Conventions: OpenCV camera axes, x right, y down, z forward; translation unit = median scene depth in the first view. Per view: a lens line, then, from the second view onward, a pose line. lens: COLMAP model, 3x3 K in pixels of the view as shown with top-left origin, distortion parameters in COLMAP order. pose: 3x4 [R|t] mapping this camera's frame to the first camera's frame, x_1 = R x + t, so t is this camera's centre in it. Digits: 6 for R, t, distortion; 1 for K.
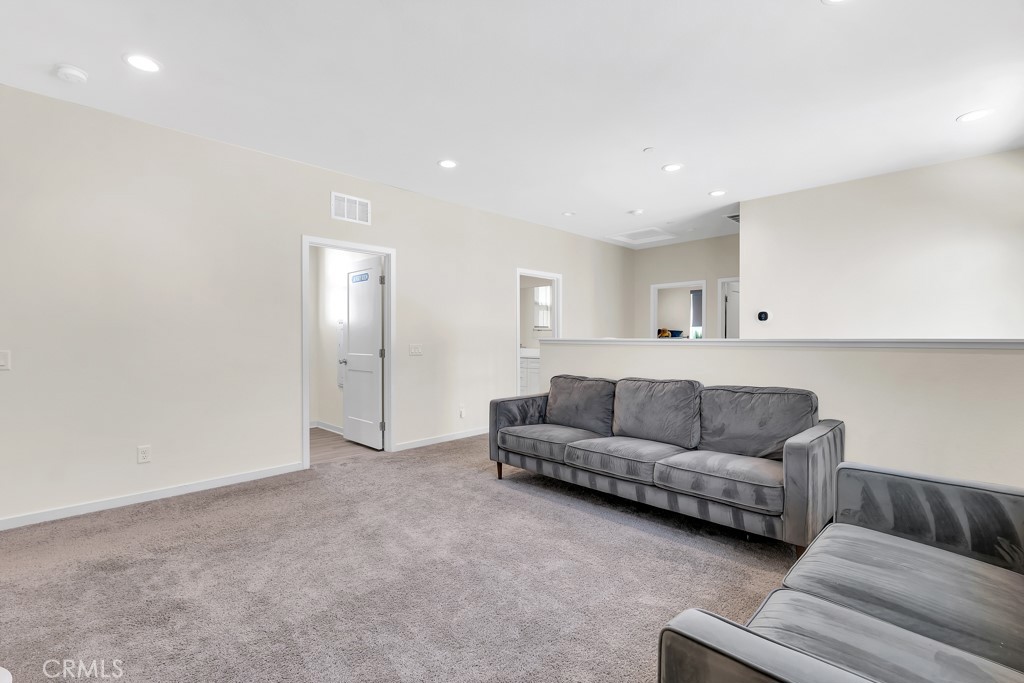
lens RADIAL K [[478.6, 0, 512.0], [0, 478.6, 341.5], [0, 0, 1]] dist [0.000816, -0.000283]
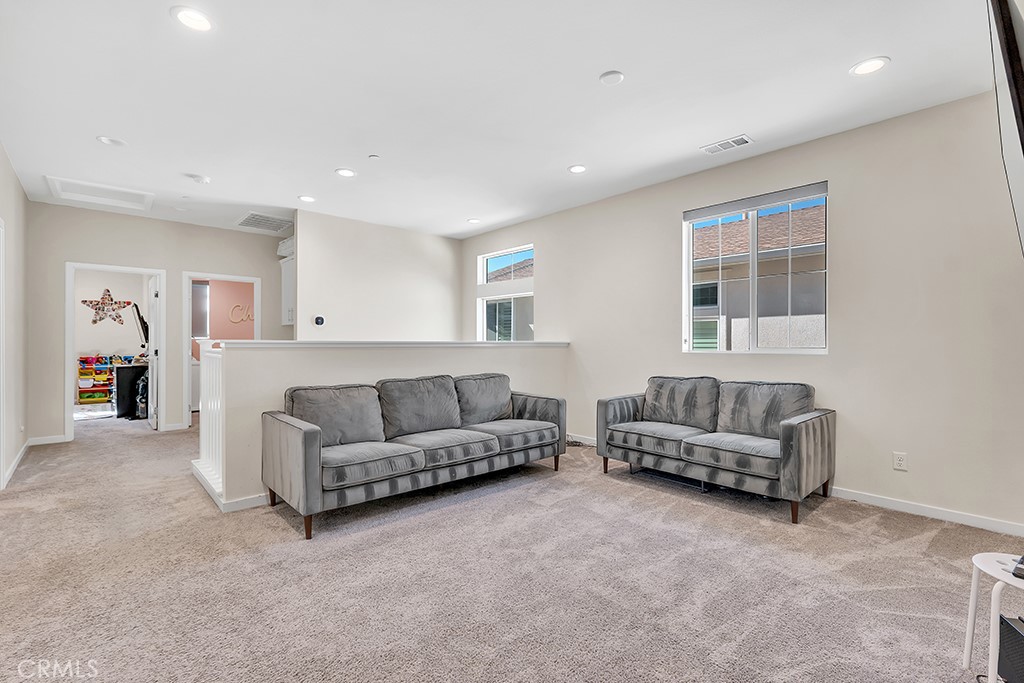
lens RADIAL K [[478.6, 0, 512.0], [0, 478.6, 341.5], [0, 0, 1]] dist [0.000816, -0.000283]
pose [[0.010435, 0.002833, 0.999942, -0.900141], [0.004212, 0.999987, -0.002877, -0.000201], [-0.999937, 0.004242, 0.010423, 0.852699]]
